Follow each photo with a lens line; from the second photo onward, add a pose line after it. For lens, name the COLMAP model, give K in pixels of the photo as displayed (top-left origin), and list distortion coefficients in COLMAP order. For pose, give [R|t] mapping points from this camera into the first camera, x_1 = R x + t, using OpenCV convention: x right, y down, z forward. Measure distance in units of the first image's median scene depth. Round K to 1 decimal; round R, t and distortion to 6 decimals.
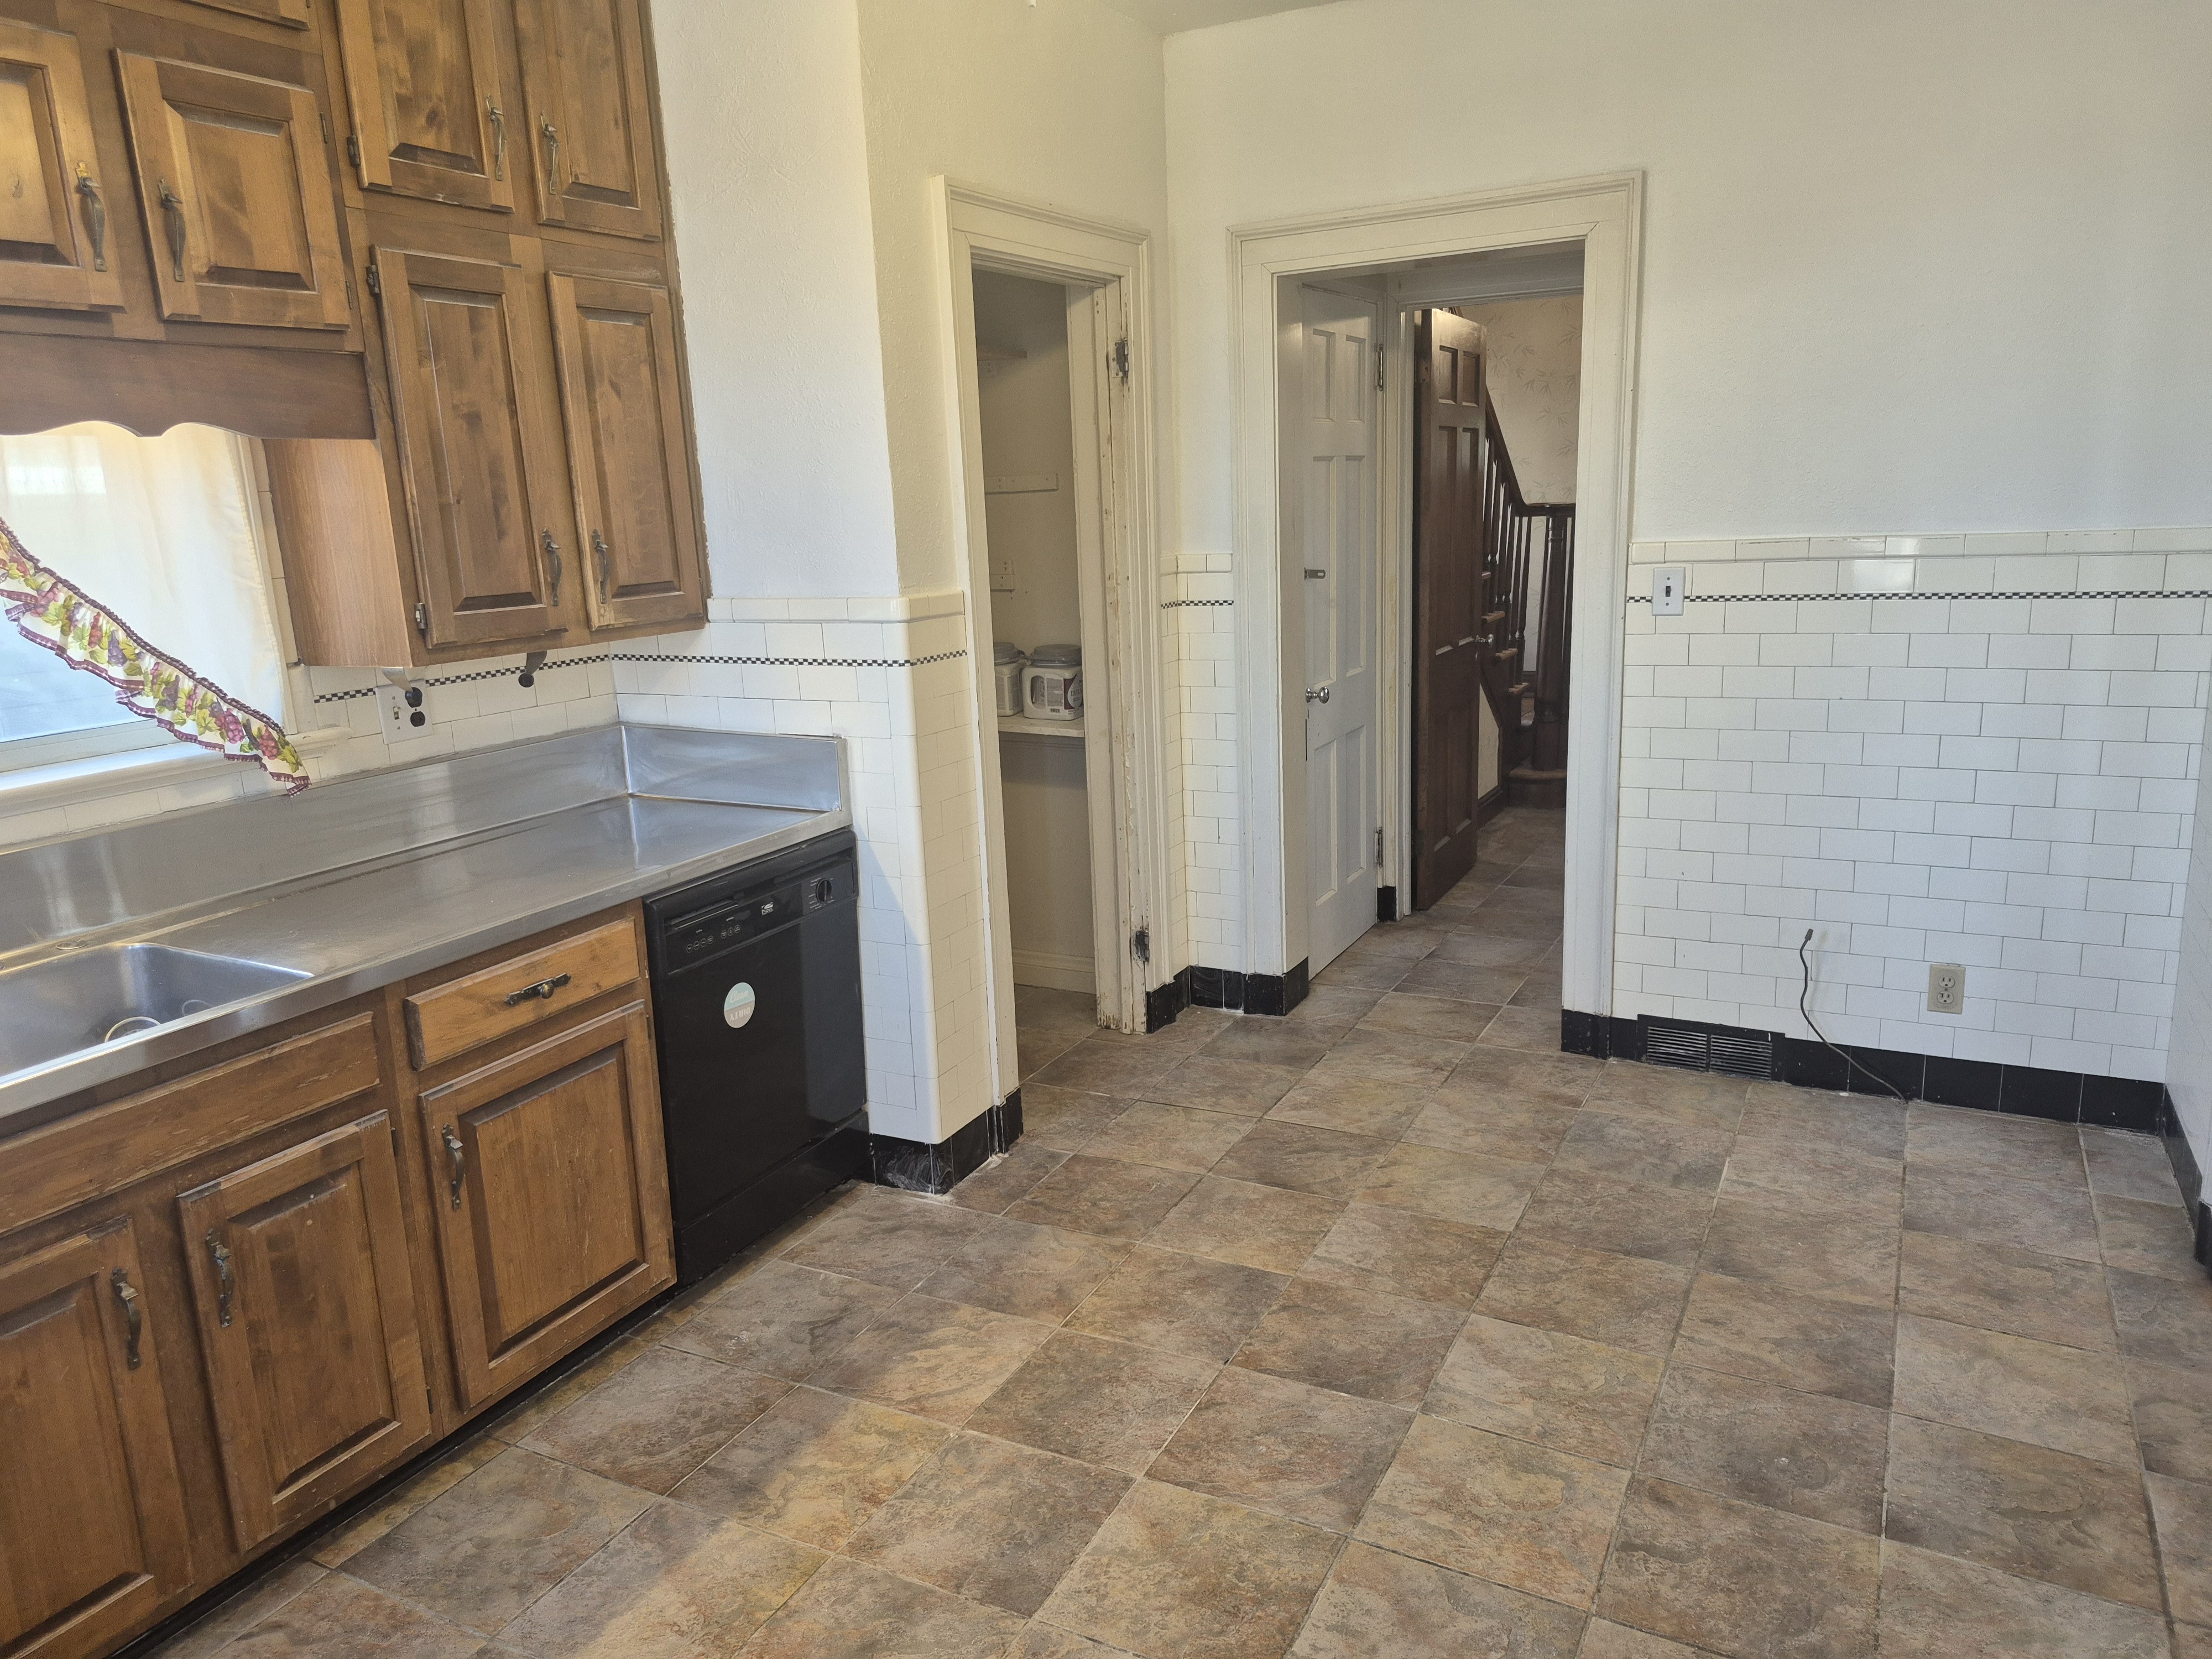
lens RADIAL K [[1529.7, 0, 1087.1], [0, 1529.7, 819.6], [0, 0, 1]] dist [0.009217, 0.000906]
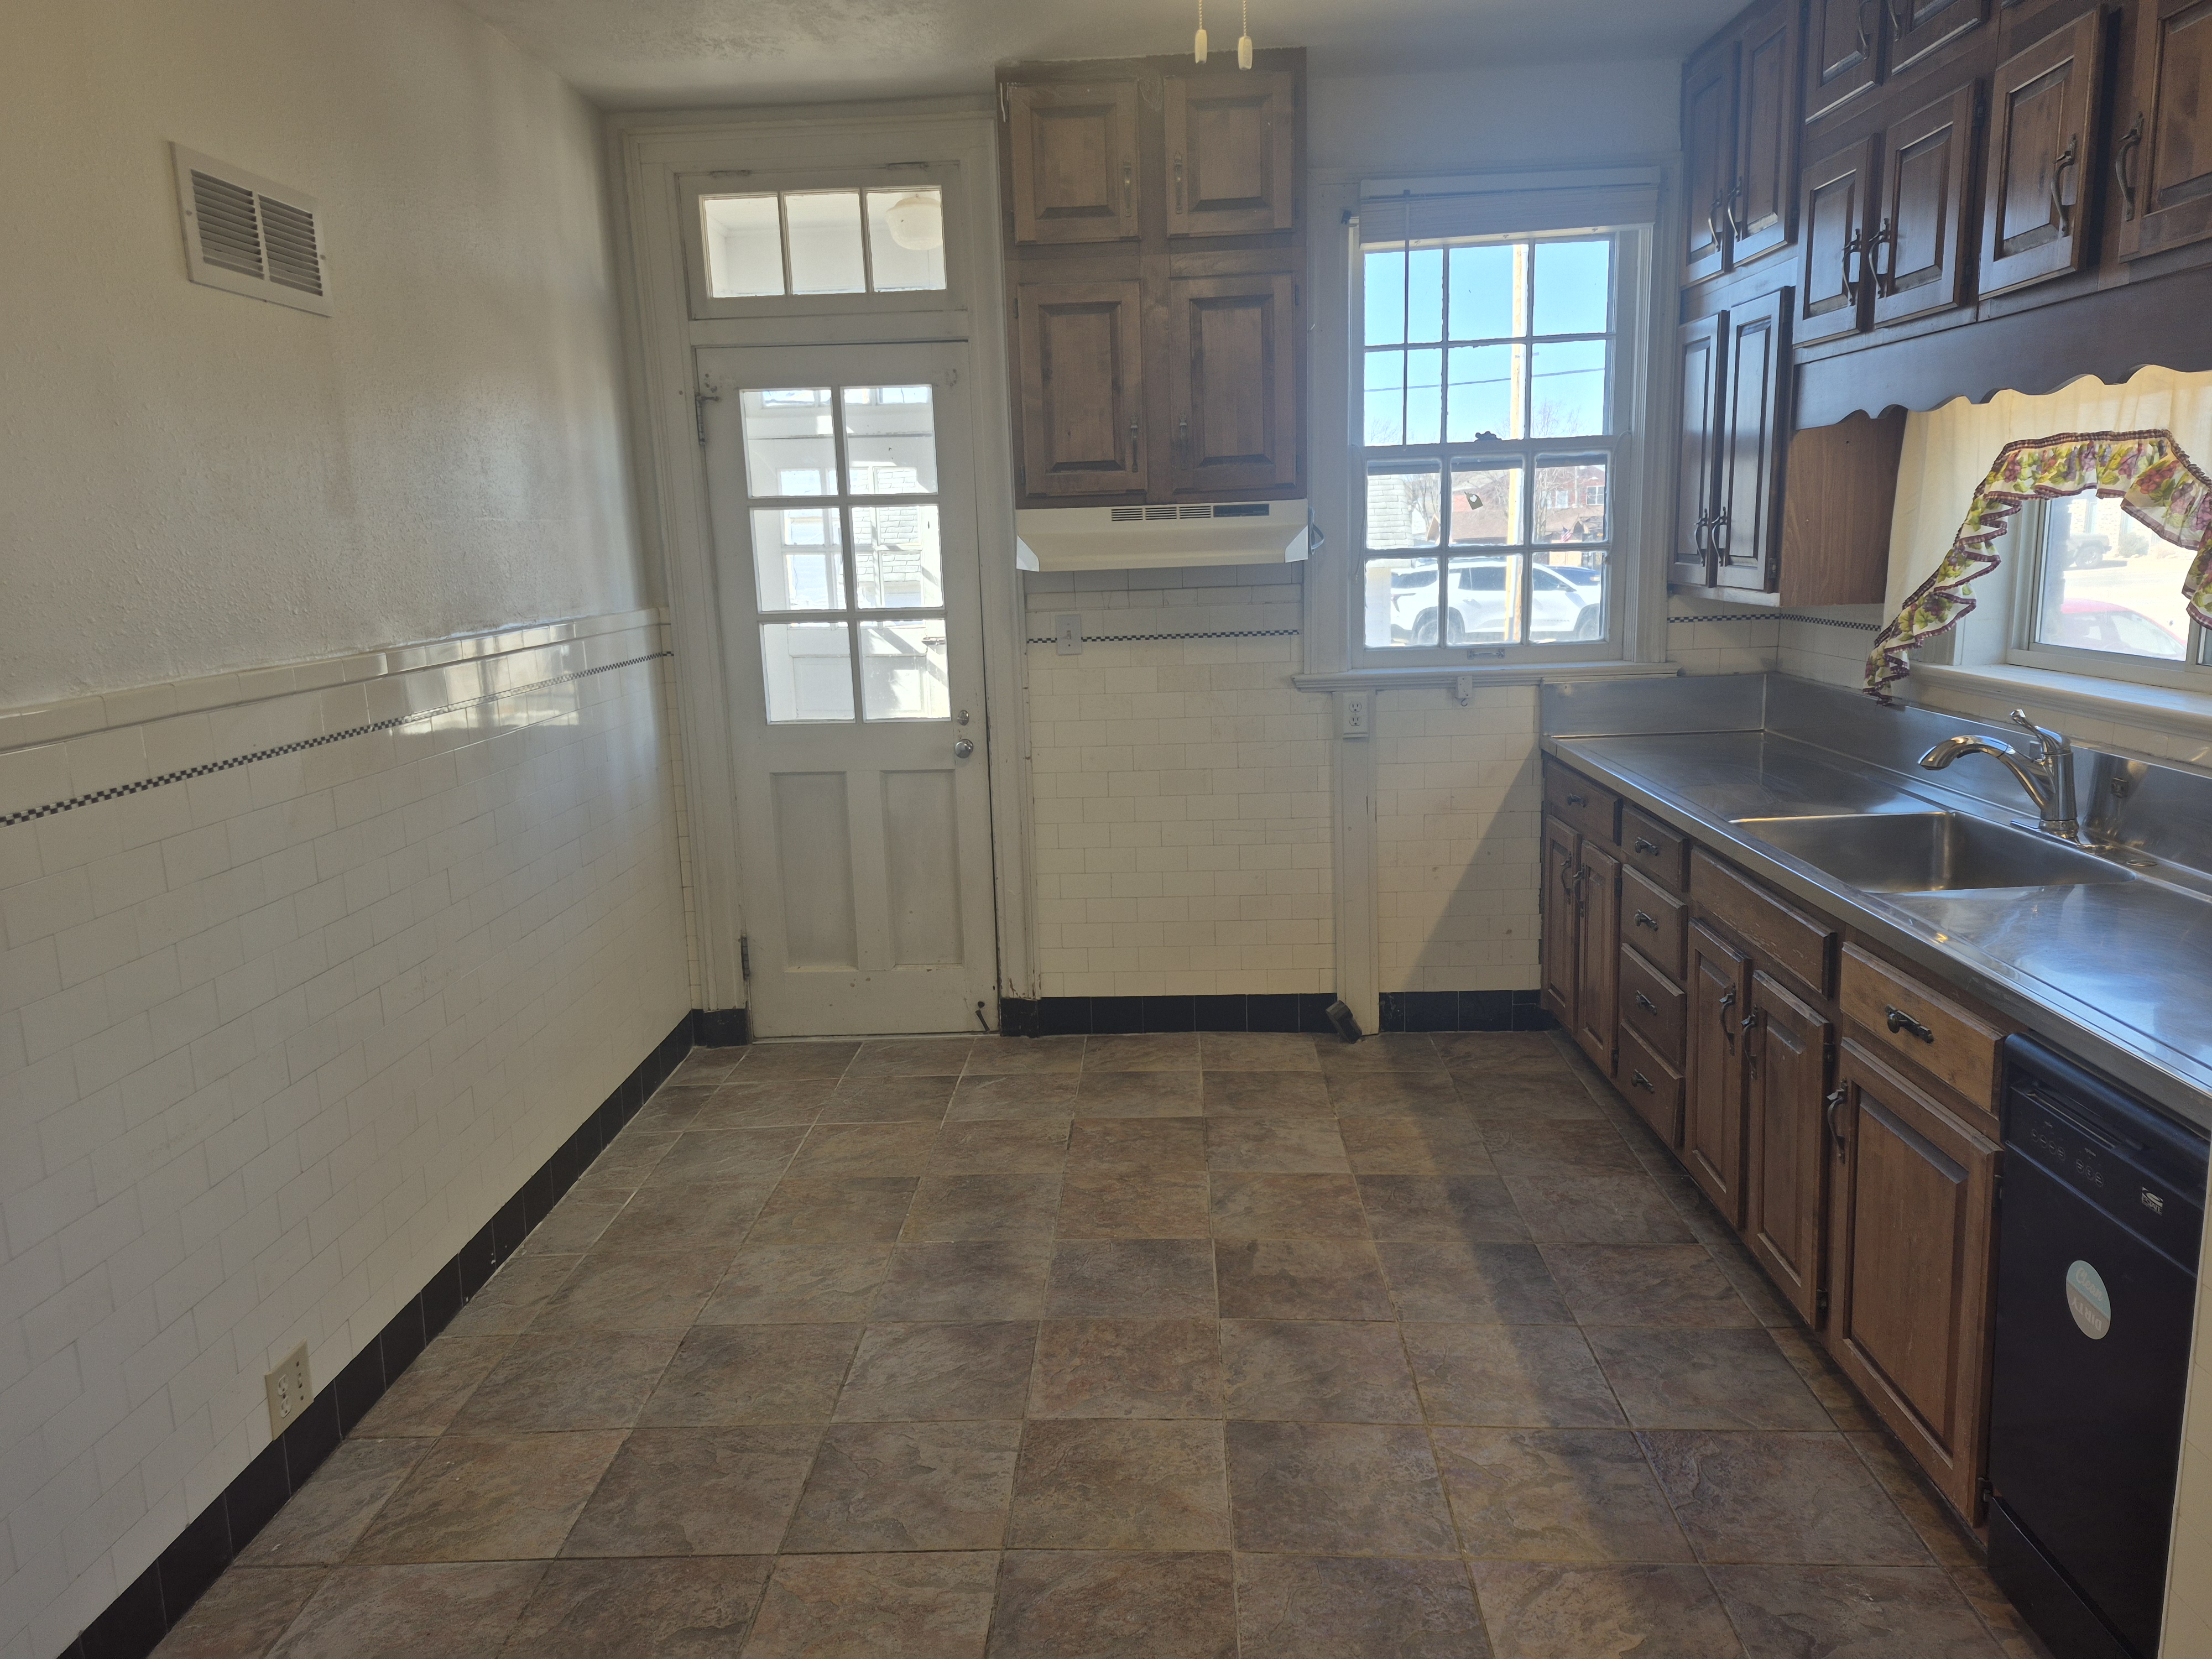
lens RADIAL K [[1529.7, 0, 1087.1], [0, 1529.7, 819.6], [0, 0, 1]] dist [0.009217, 0.000906]
pose [[-0.901406, 0.152385, -0.405273, 0.447997], [-0.018054, 0.921977, 0.386824, -0.364657], [0.432598, 0.356002, -0.828324, 1.650978]]
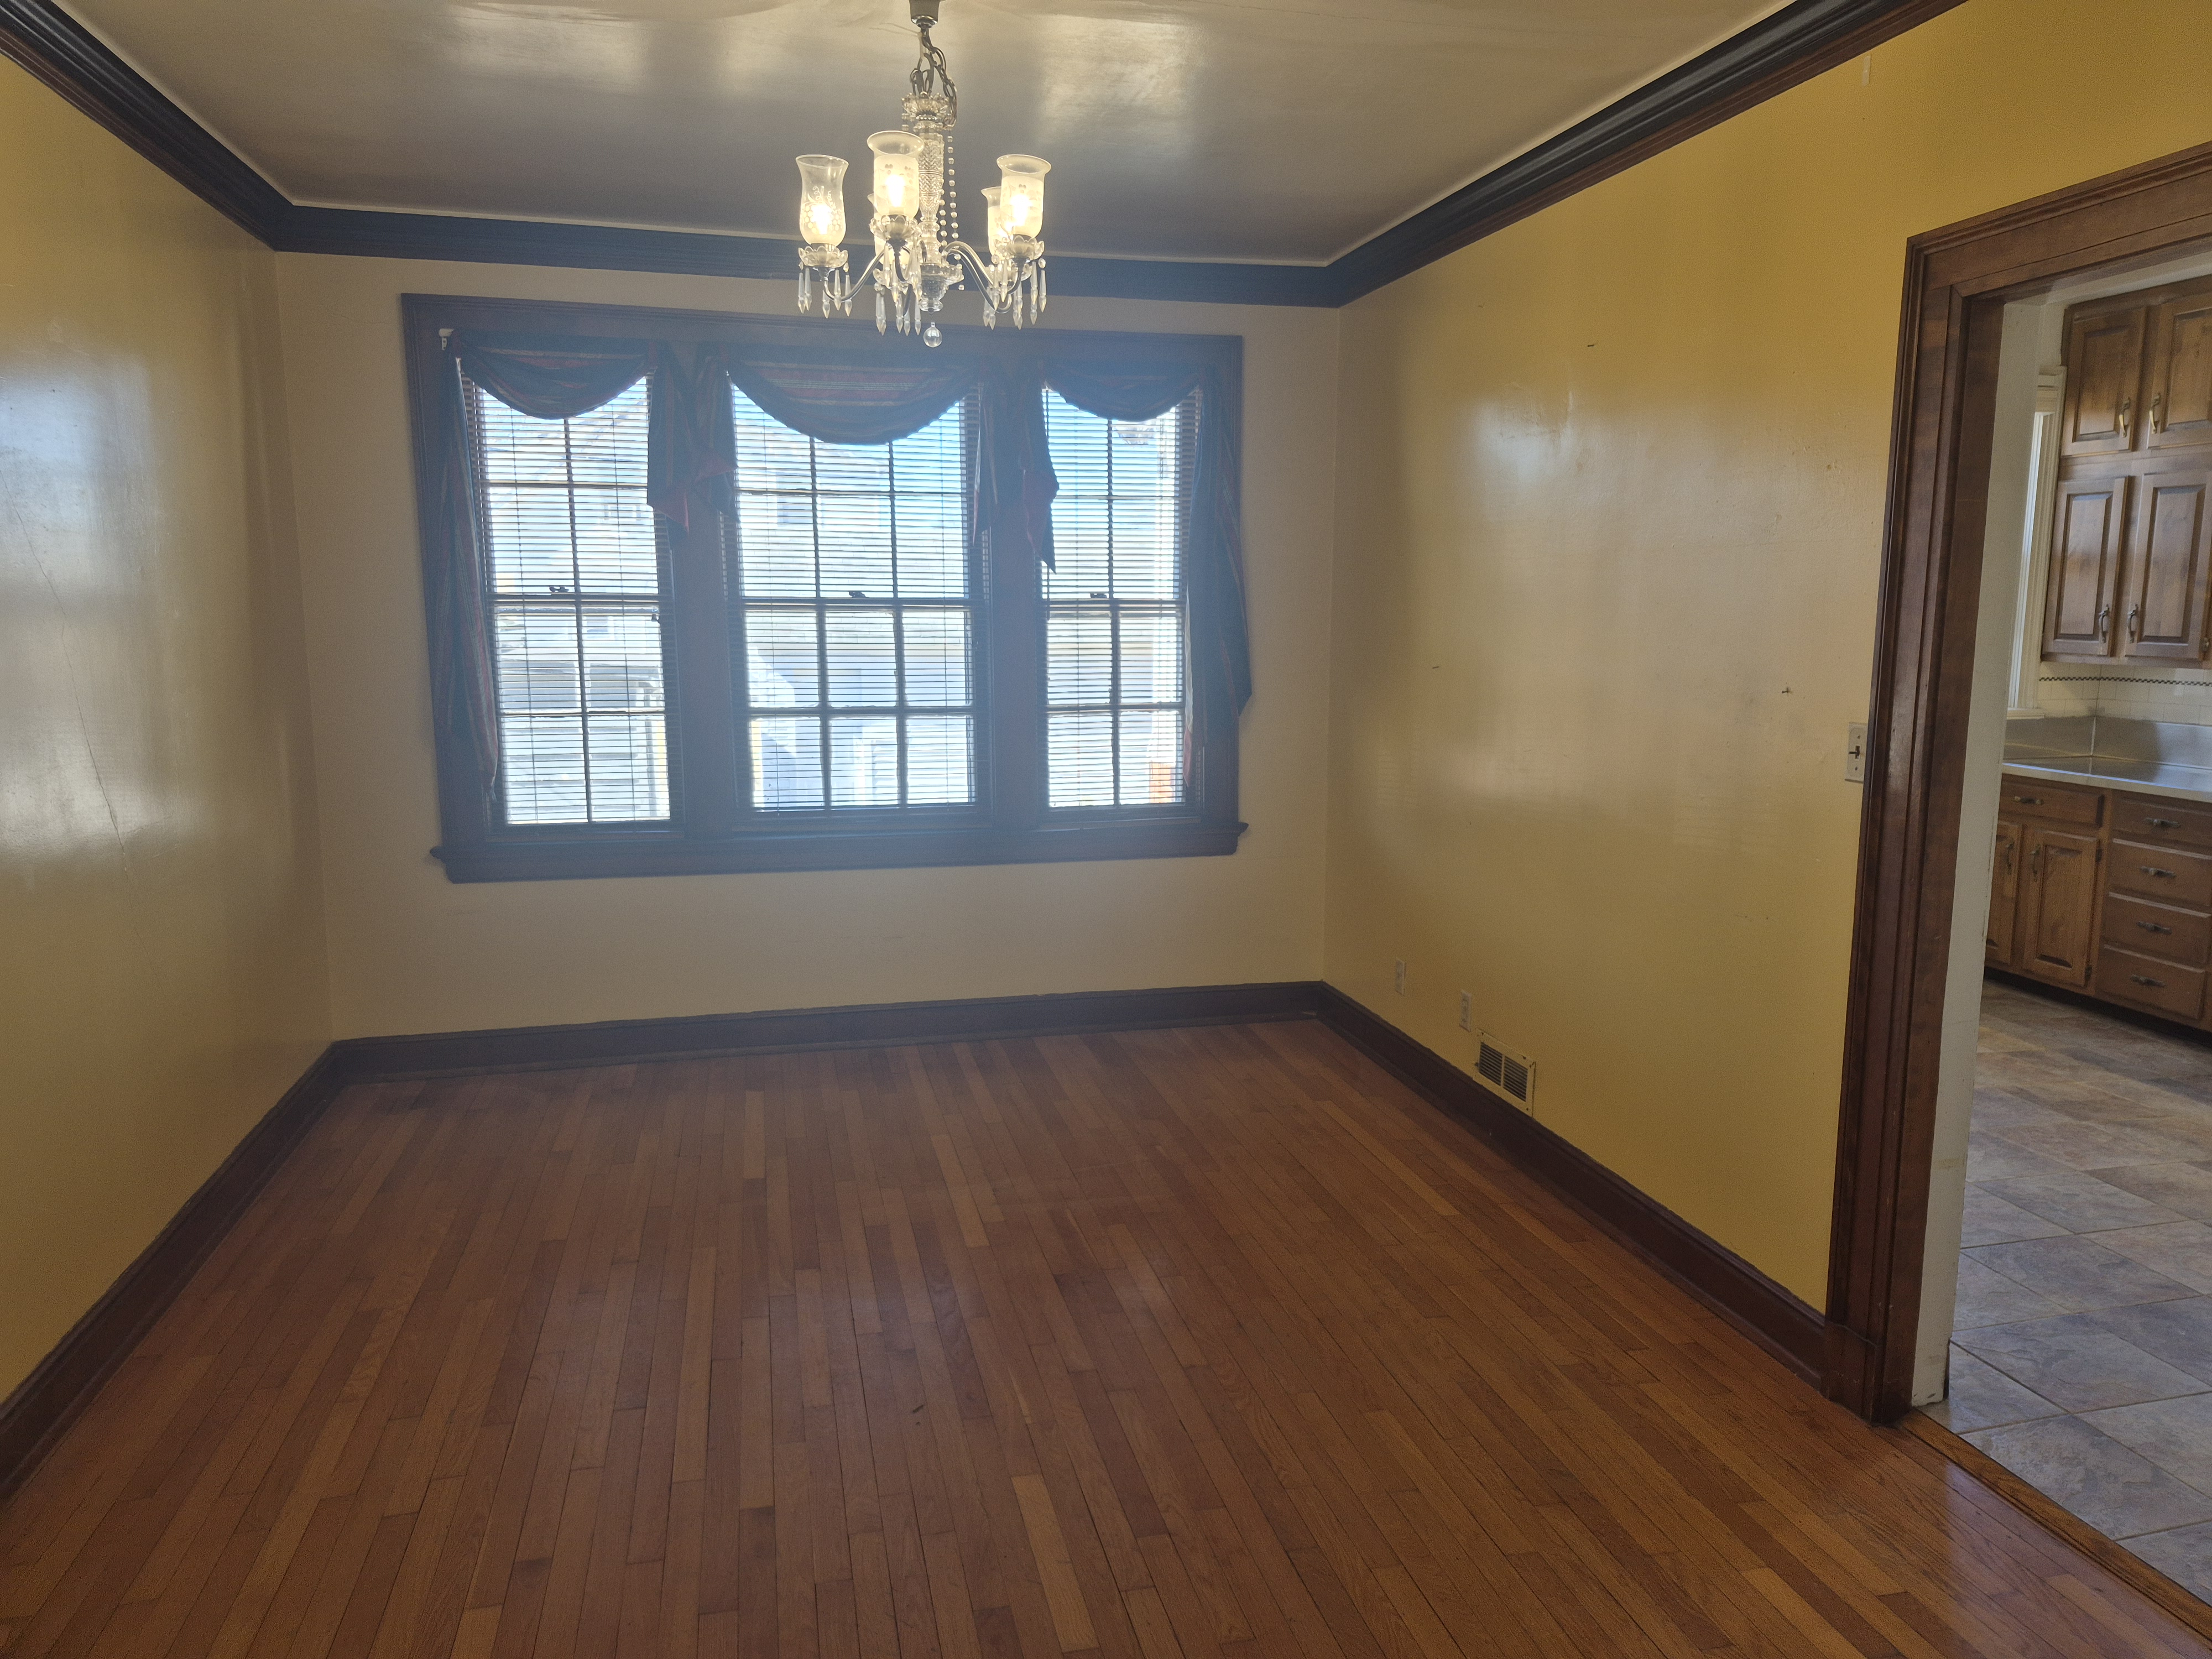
lens RADIAL K [[1583.1, 0, 1100.1], [0, 1583.1, 843.6], [0, 0, 1]] dist [0.006731, 0.002344]
pose [[-0.746322, 0.147100, -0.649126, 2.095204], [-0.109955, 0.934623, 0.338216, -0.371601], [0.656439, 0.323793, -0.681356, 1.237035]]
